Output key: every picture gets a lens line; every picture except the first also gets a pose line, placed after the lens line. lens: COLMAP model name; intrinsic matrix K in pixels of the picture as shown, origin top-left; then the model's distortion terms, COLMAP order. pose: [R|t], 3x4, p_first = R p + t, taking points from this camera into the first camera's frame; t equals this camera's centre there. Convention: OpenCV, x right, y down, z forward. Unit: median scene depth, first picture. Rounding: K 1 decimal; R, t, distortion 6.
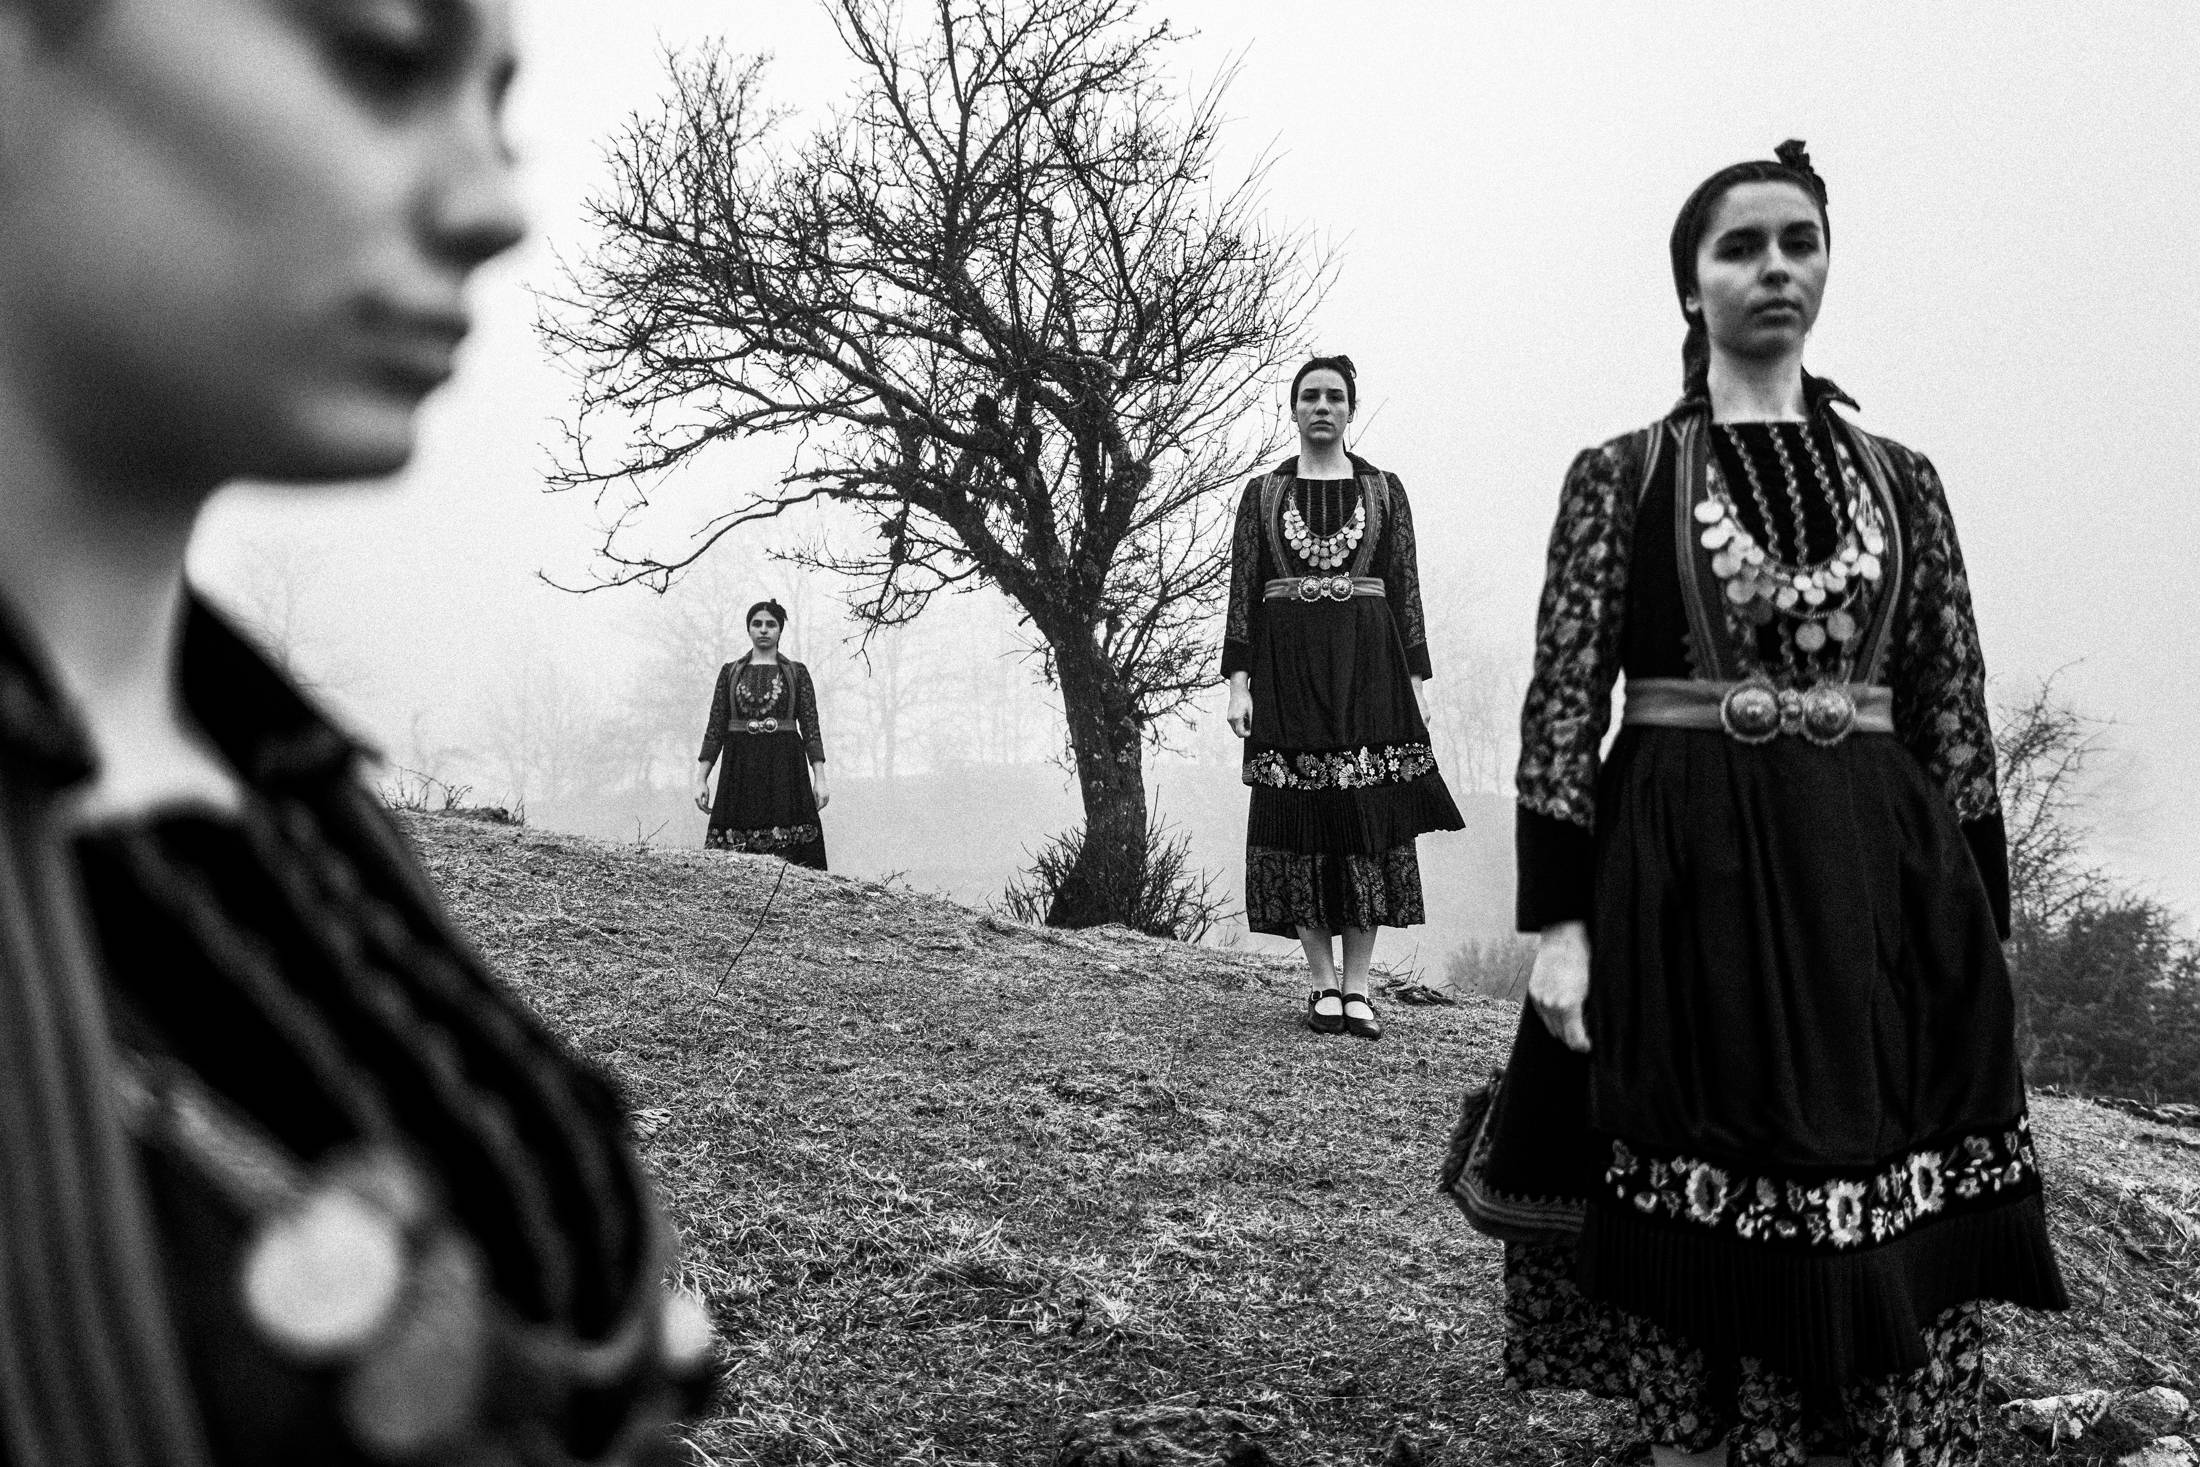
lens RADIAL K [[1648.6, 0, 1084.5], [0, 1648.6, 730.3], [0, 0, 1]] dist [-0.003217, -0.116868]
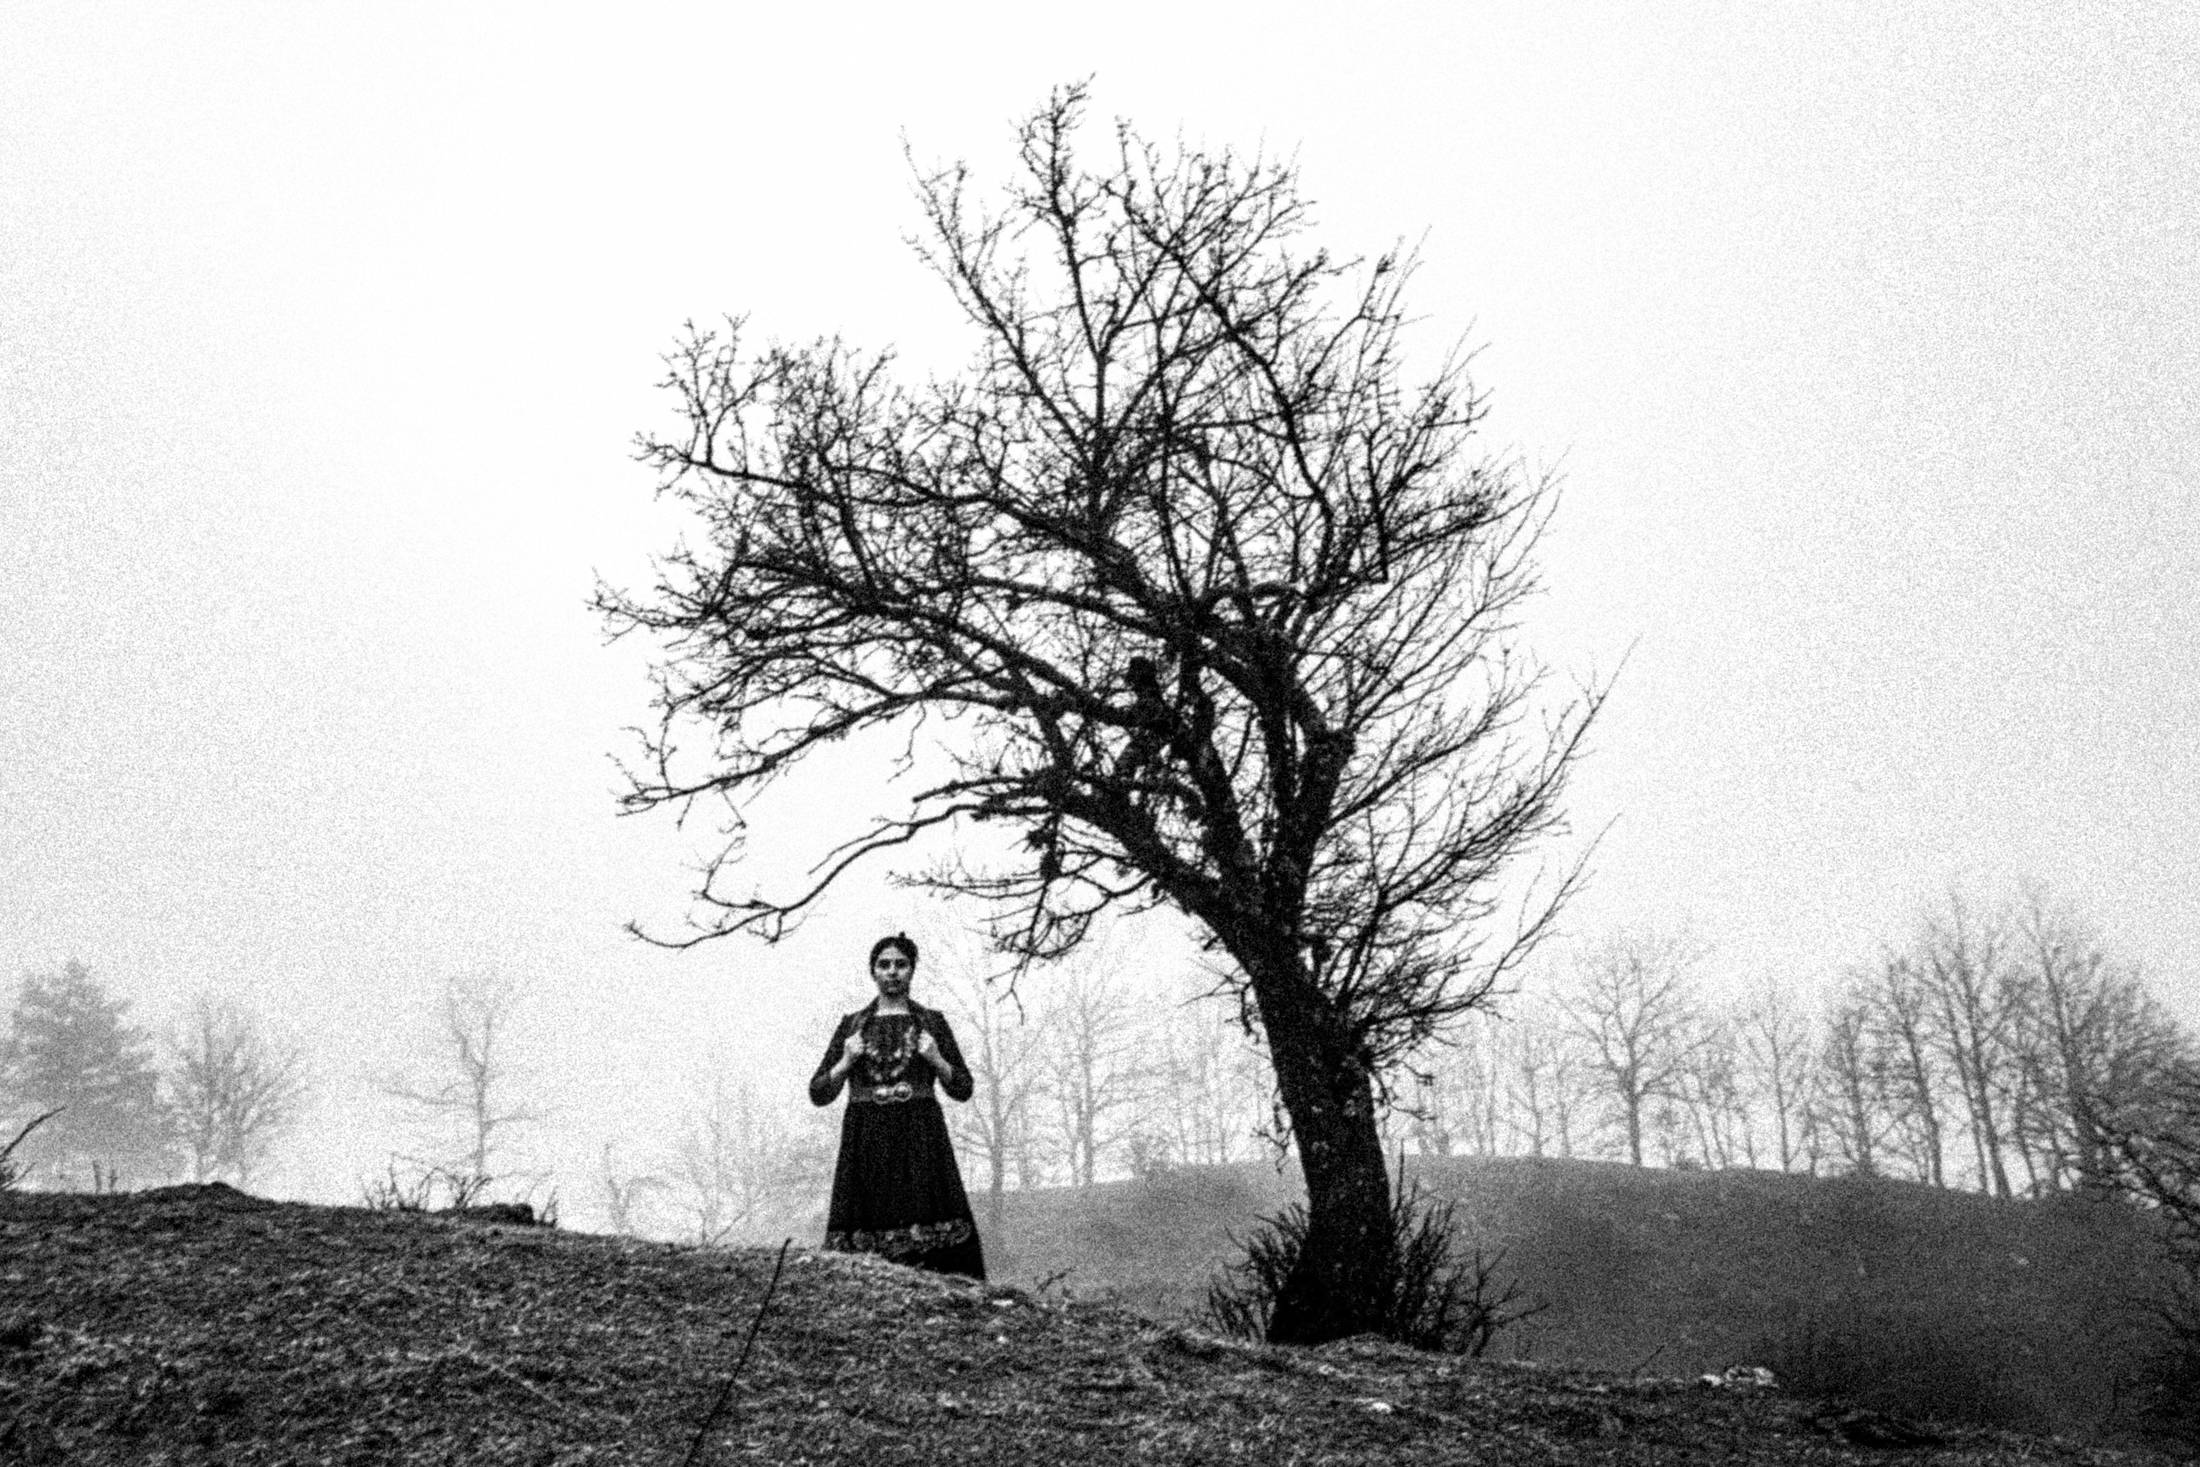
lens RADIAL K [[1648.6, 0, 1084.5], [0, 1648.6, 730.3], [0, 0, 1]] dist [-0.003217, -0.116868]
pose [[0.991191, -0.080179, -0.105411, -0.004521], [0.052728, 0.969026, -0.241264, 0.024223], [0.121491, 0.233580, 0.964718, 0.200178]]
